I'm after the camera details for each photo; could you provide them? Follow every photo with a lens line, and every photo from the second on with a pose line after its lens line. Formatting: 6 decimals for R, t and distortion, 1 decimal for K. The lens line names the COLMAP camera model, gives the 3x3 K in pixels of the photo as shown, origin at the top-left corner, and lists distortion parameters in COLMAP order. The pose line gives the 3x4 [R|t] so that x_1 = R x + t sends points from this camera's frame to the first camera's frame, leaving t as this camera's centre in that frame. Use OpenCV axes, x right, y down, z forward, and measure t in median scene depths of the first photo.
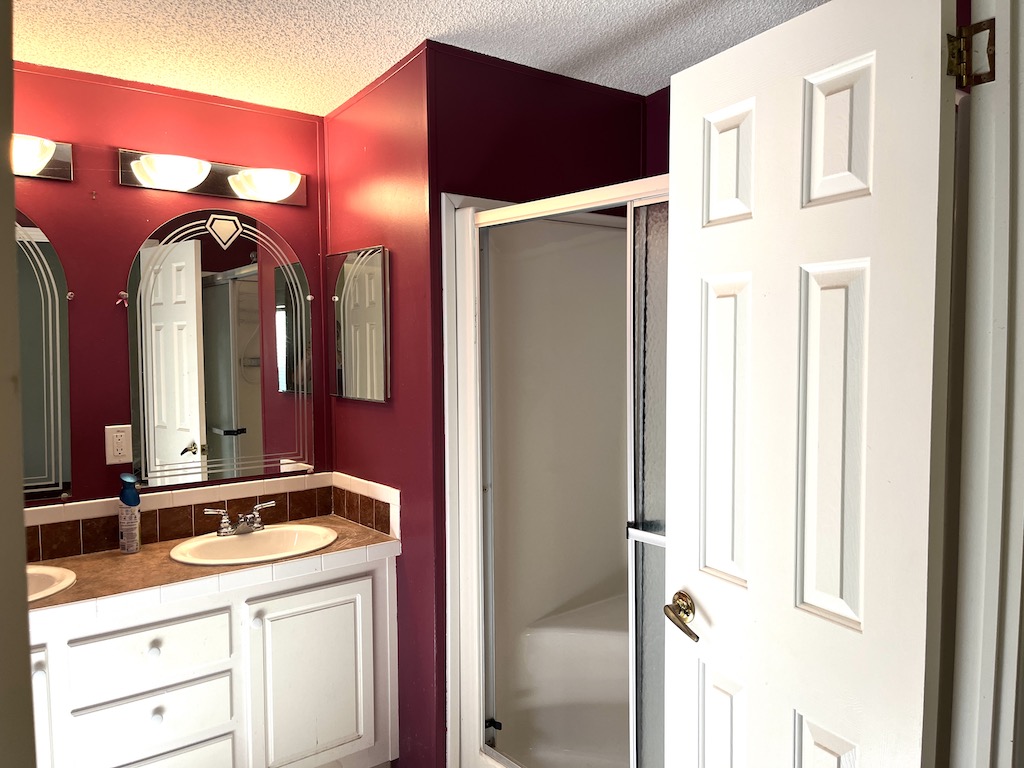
lens RADIAL K [[777.4, 0, 510.7], [0, 777.4, 387.8], [0, 0, 1]] dist [0.053516, -0.073097]
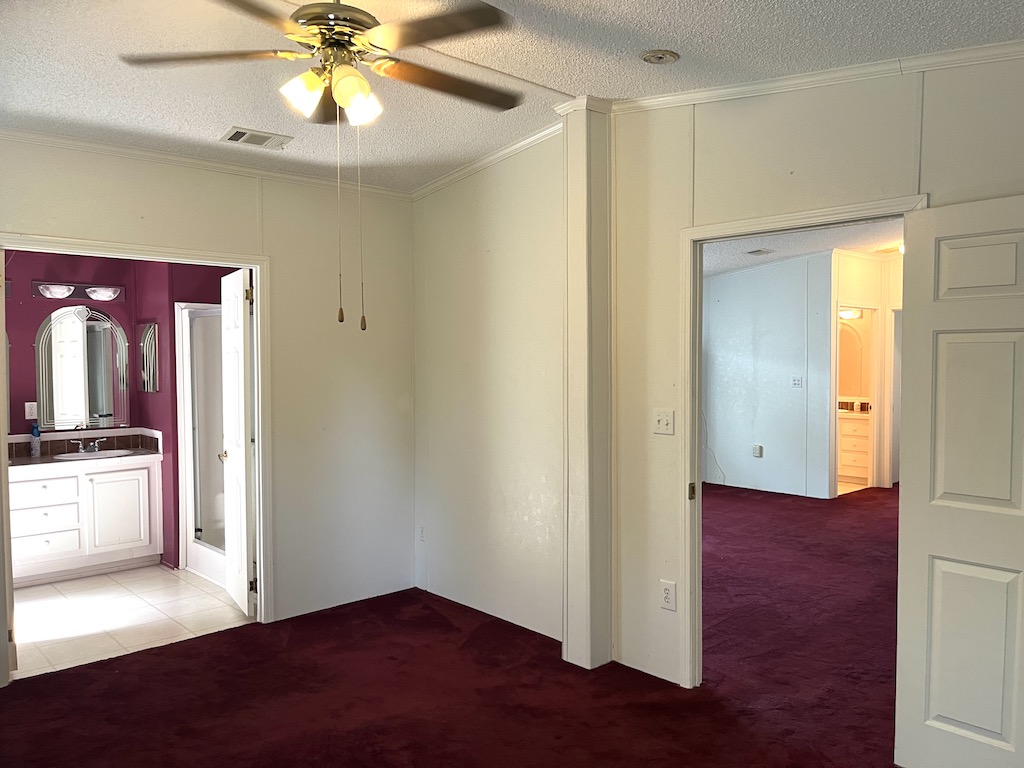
lens RADIAL K [[777.4, 0, 529.2], [0, 777.4, 391.5], [0, 0, 1]] dist [0.053516, -0.073097]
pose [[0.996849, 0.000090, 0.079322, 0.750947], [0.001405, 0.999822, -0.018797, 0.061450], [-0.079310, 0.018849, 0.996672, -1.367445]]
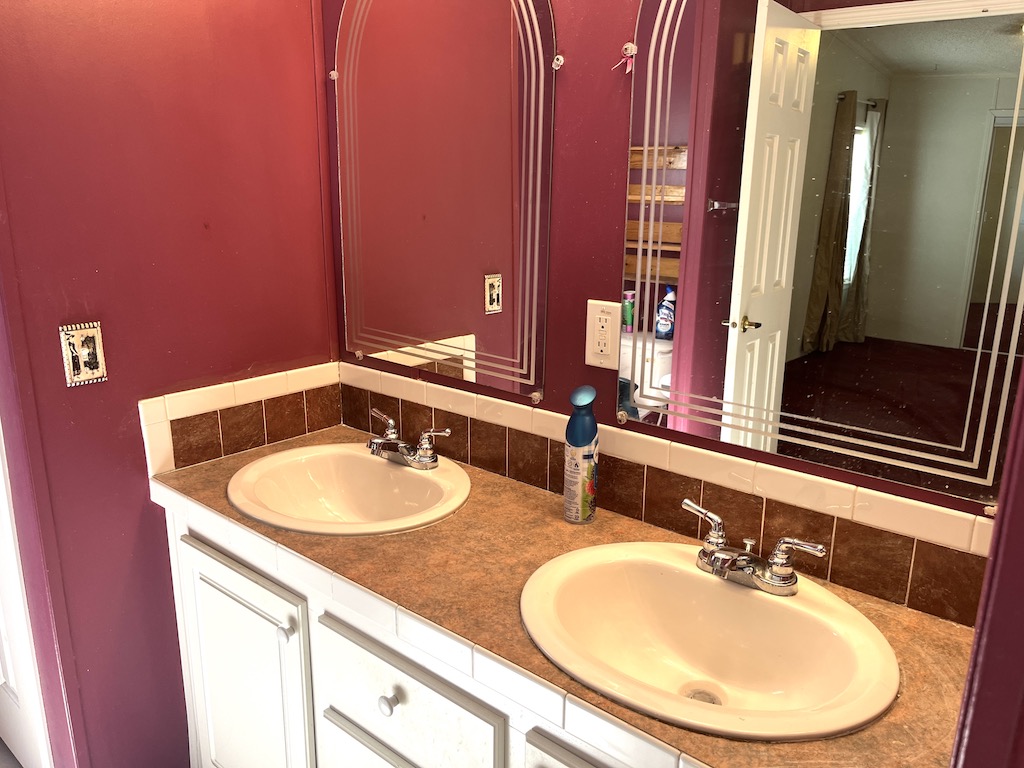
lens RADIAL K [[777.4, 0, 515.2], [0, 777.4, 384.6], [0, 0, 1]] dist [0.053516, -0.073097]
pose [[0.201282, 0.253170, -0.946251, 0.032071], [-0.072364, 0.967225, 0.243389, -0.025655], [0.976857, 0.019485, 0.213005, 0.816785]]
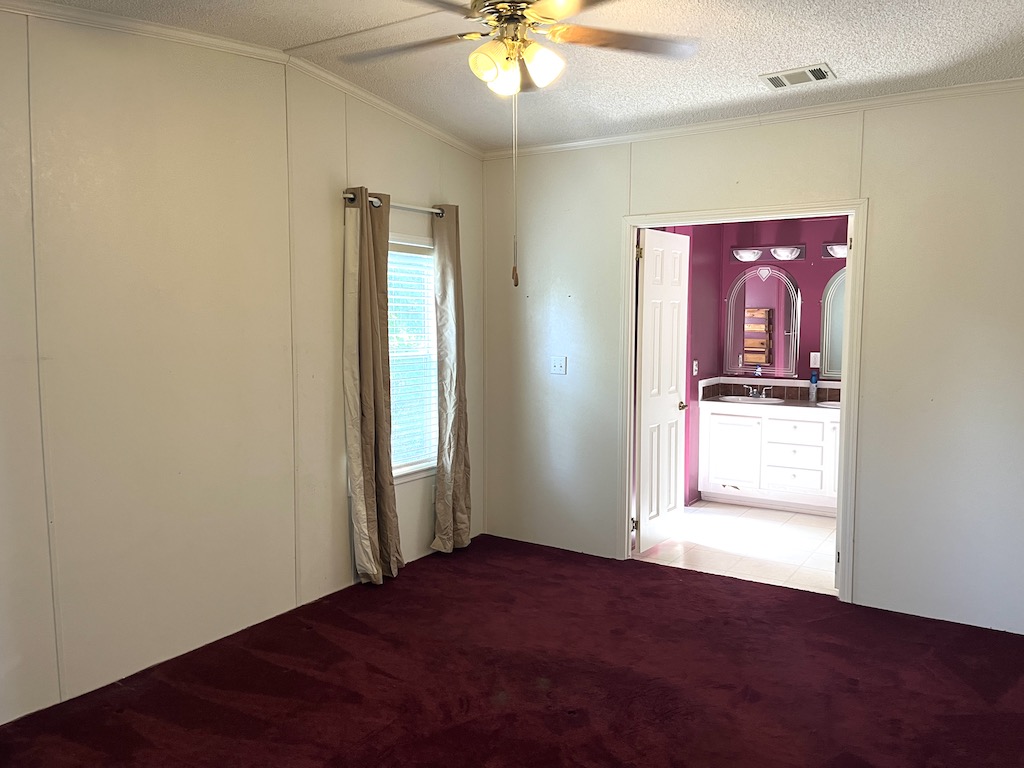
lens RADIAL K [[777.4, 0, 513.7], [0, 777.4, 386.9], [0, 0, 1]] dist [0.053516, -0.073097]
pose [[0.314779, 0.092946, -0.944603, 1.594077], [-0.058065, 0.995216, 0.078576, 0.016361], [0.947387, 0.030114, 0.318670, -0.727223]]
